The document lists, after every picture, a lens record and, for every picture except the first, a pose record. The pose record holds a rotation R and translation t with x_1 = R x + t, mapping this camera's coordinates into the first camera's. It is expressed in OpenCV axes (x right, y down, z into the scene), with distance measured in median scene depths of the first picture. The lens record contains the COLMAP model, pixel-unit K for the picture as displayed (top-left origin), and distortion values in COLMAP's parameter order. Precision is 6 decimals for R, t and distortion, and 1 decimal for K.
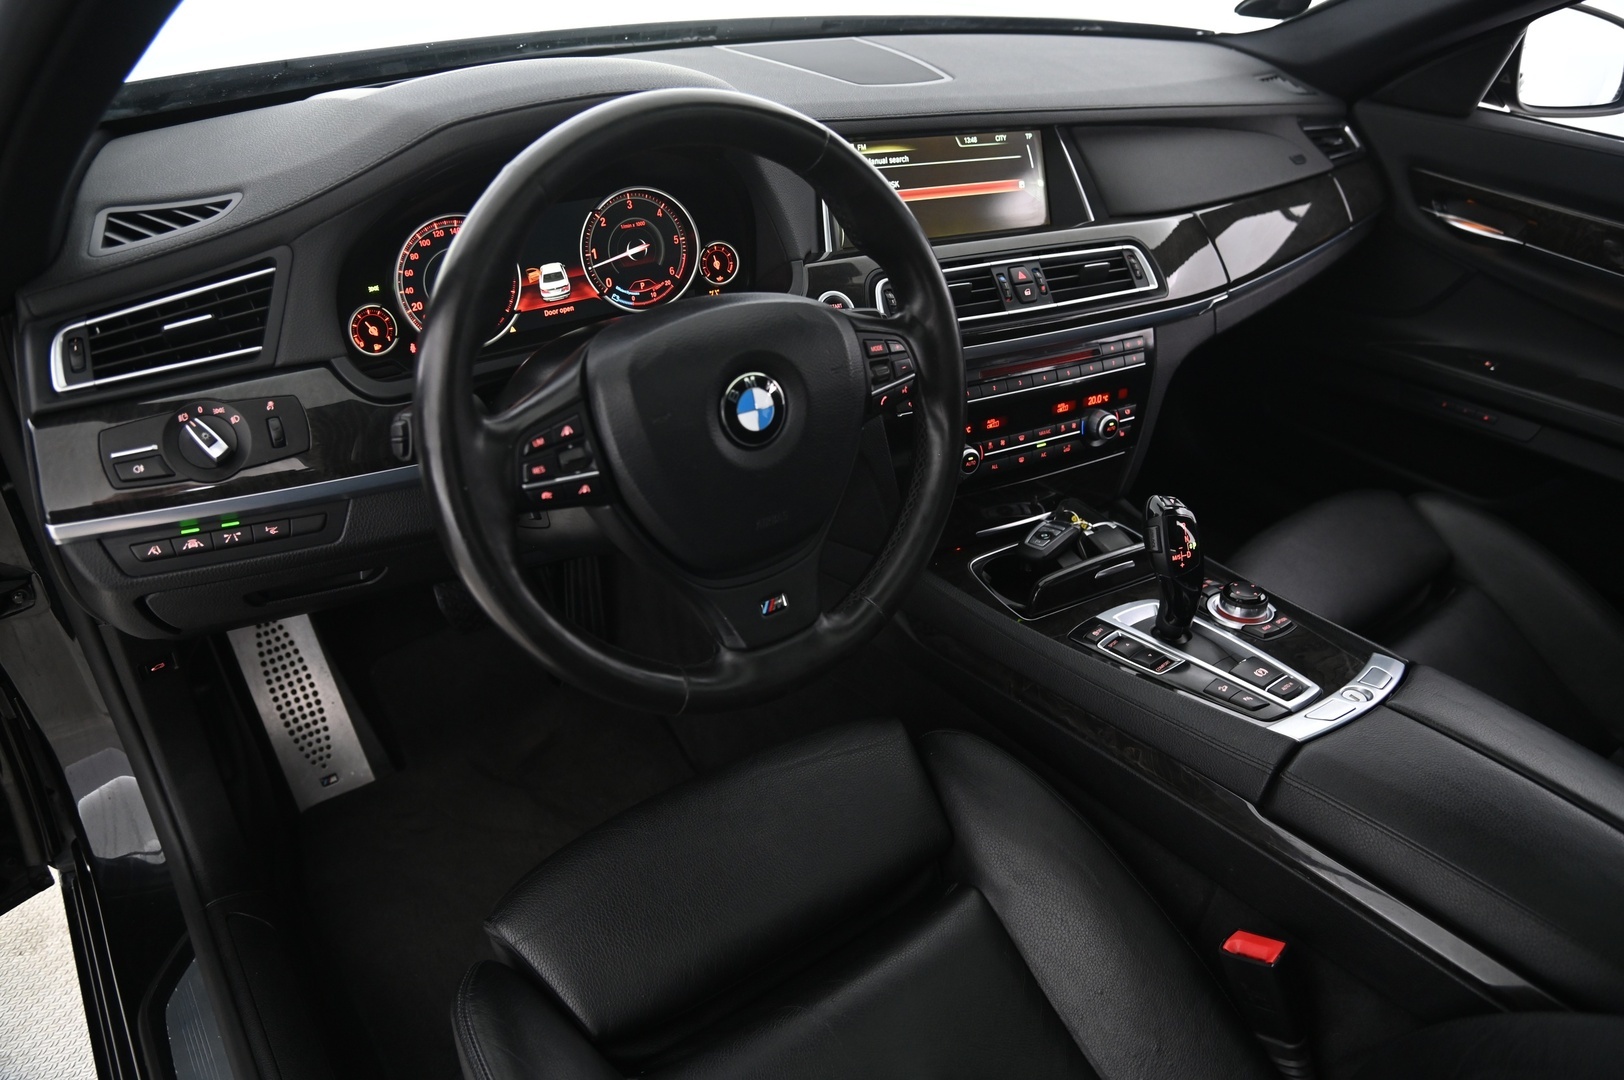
lens RADIAL K [[1121.3, 0, 828.4], [0, 1121.3, 549.3], [0, 0, 1]] dist [-0.122221, 0.066949]
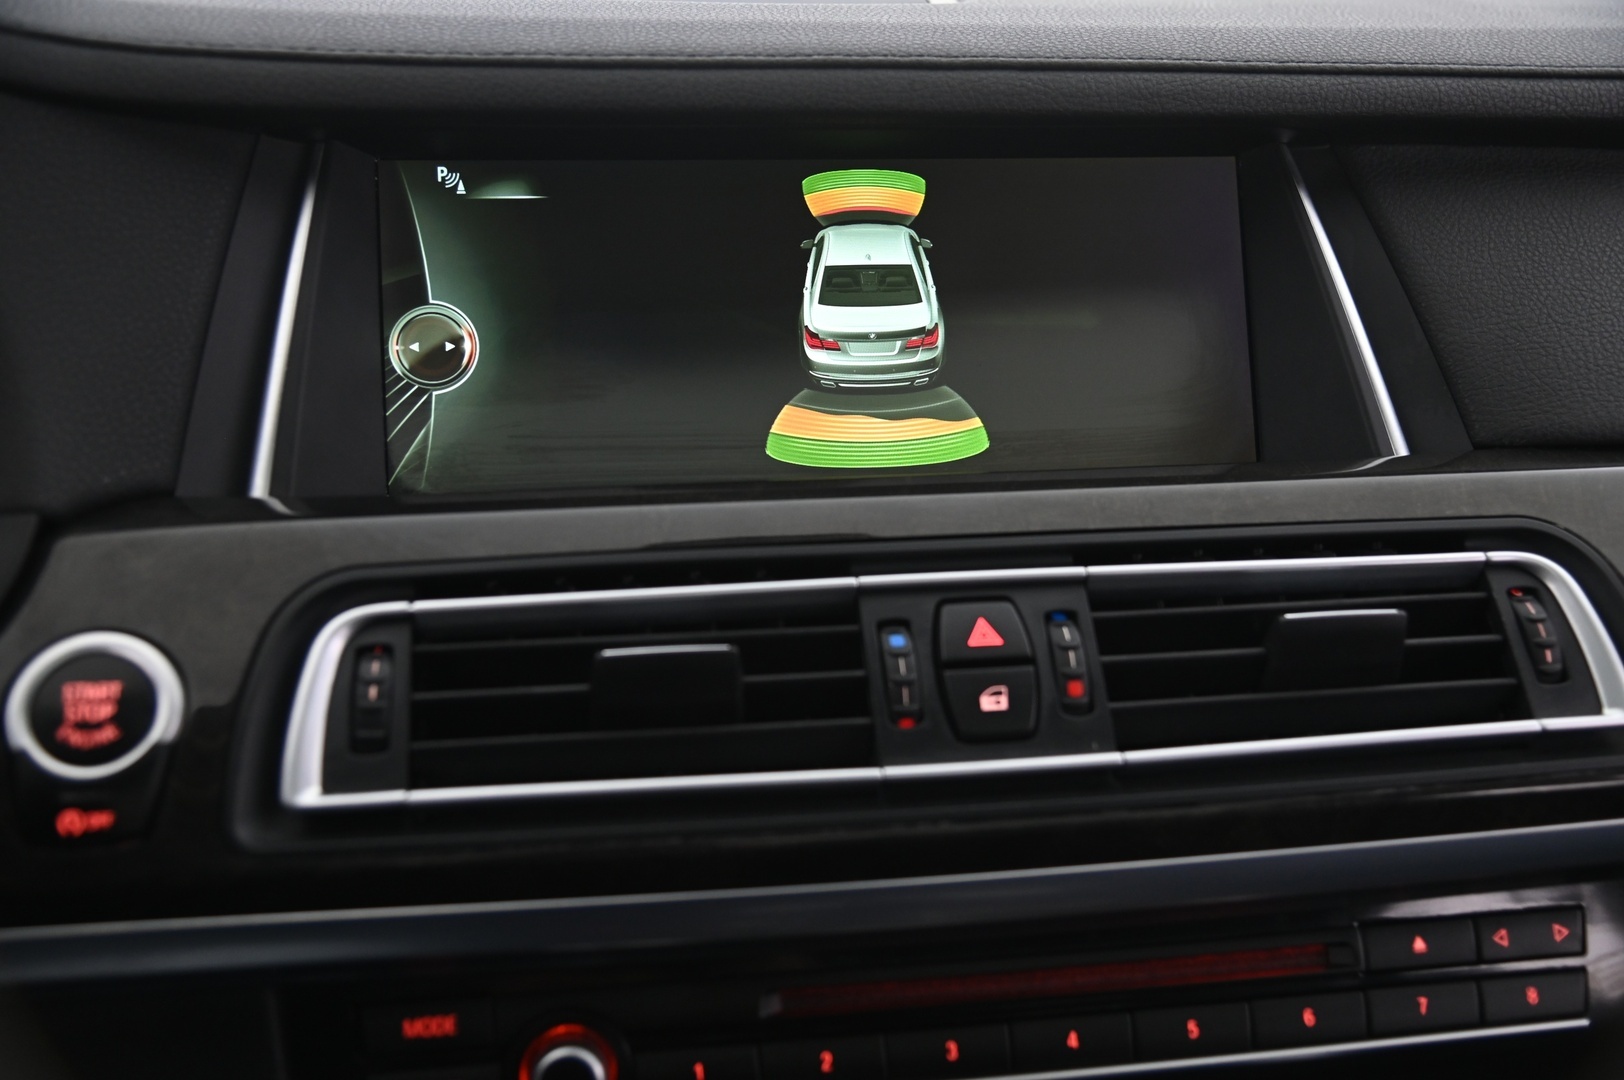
lens RADIAL K [[1727.2, 0, 815.6], [0, 1727.2, 544.3], [0, 0, 1]] dist [0.035442, 0.000000]
pose [[0.934150, 0.065434, -0.350832, 0.296300], [-0.156225, 0.958831, -0.237144, -0.174933], [0.320871, 0.276337, 0.905914, 0.652728]]
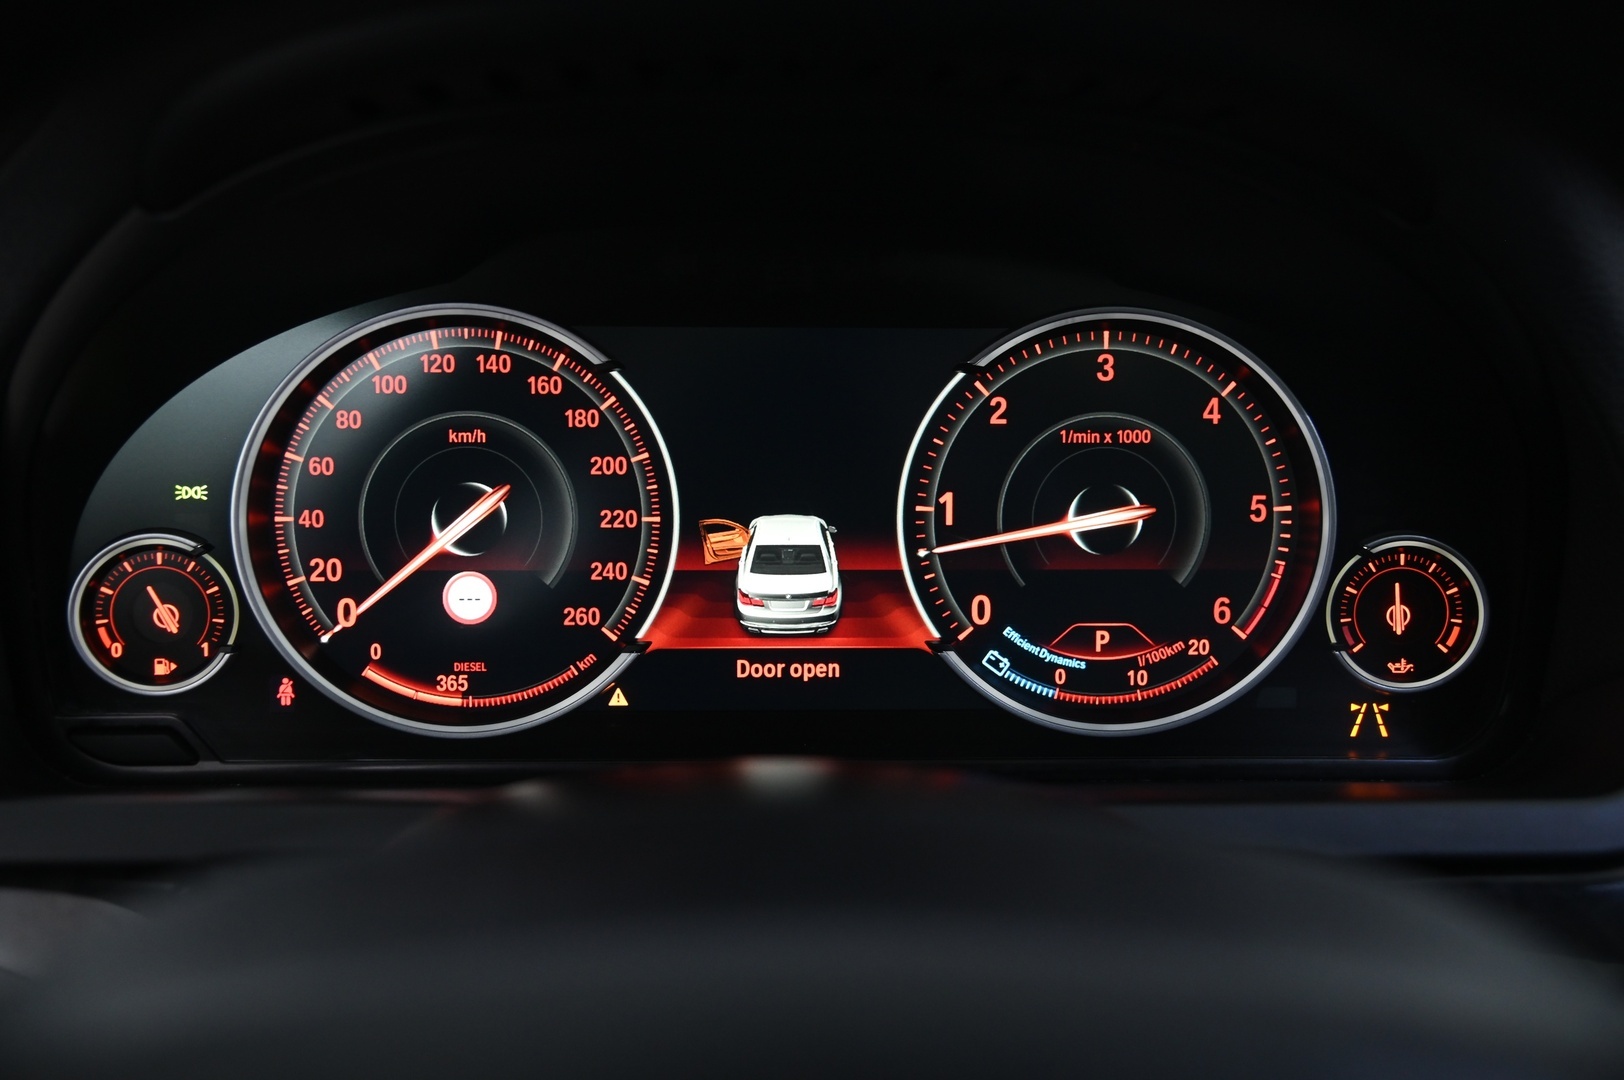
lens RADIAL K [[1727.2, 0, 808.7], [0, 1727.2, 543.7], [0, 0, 1]] dist [0.035442, 0.000000]
pose [[0.817963, 0.150541, -0.555224, 0.018720], [-0.285027, 0.944413, -0.163840, -0.157900], [0.499697, 0.292269, 0.815403, 0.556805]]
